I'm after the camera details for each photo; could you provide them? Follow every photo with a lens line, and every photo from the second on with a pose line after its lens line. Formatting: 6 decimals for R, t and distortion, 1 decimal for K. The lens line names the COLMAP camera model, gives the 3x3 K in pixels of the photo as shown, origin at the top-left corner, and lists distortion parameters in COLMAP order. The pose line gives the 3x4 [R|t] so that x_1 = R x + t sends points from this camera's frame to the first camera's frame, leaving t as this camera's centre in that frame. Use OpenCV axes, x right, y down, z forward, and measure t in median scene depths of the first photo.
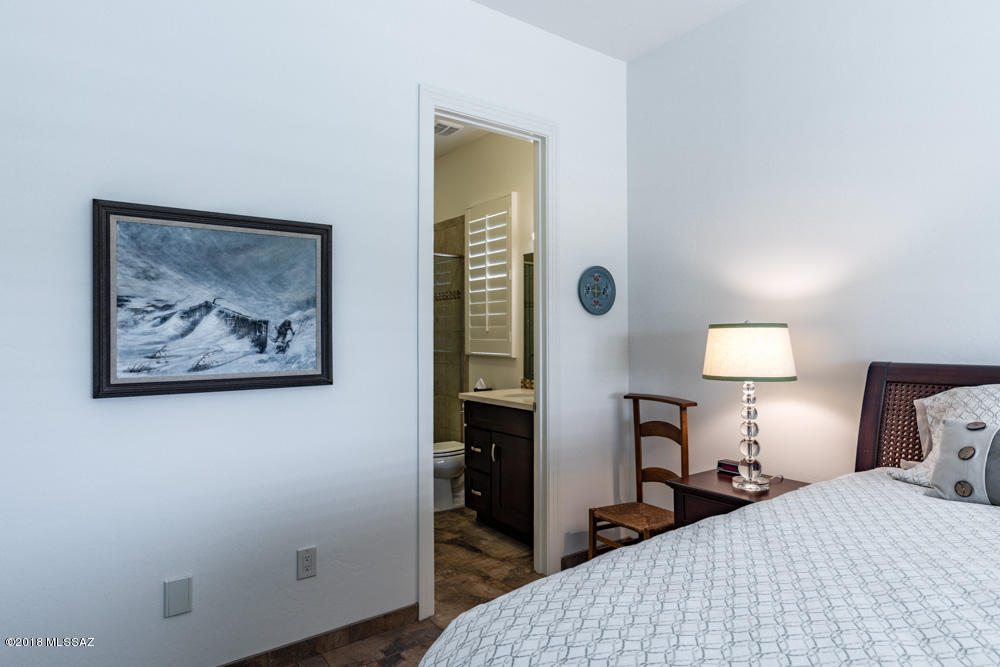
lens RADIAL K [[576.8, 0, 500.0], [0, 576.8, 333.5], [0, 0, 1]] dist [0.000507, 0.000233]
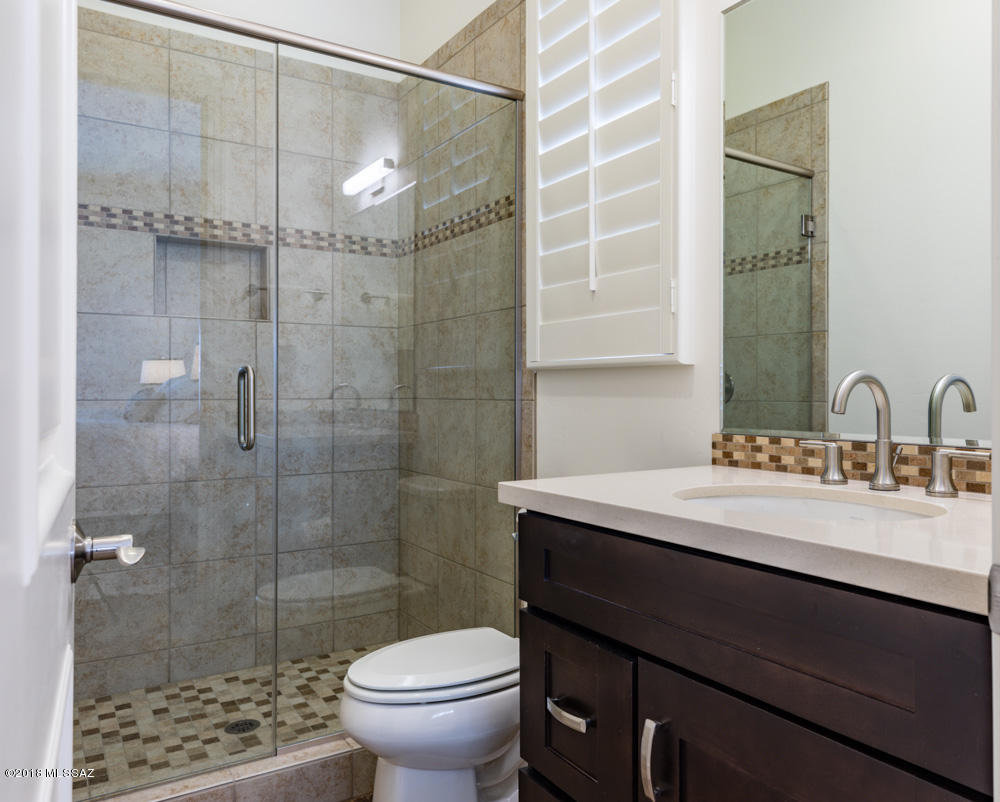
lens RADIAL K [[775.2, 0, 500.0], [0, 775.2, 401.0], [0, 0, 1]] dist [-0.164768, 0.000005]
pose [[0.994859, 0.003305, -0.101220, -0.032387], [-0.002622, 0.999973, 0.006882, 0.059019], [0.101240, -0.006581, 0.994840, 0.596454]]
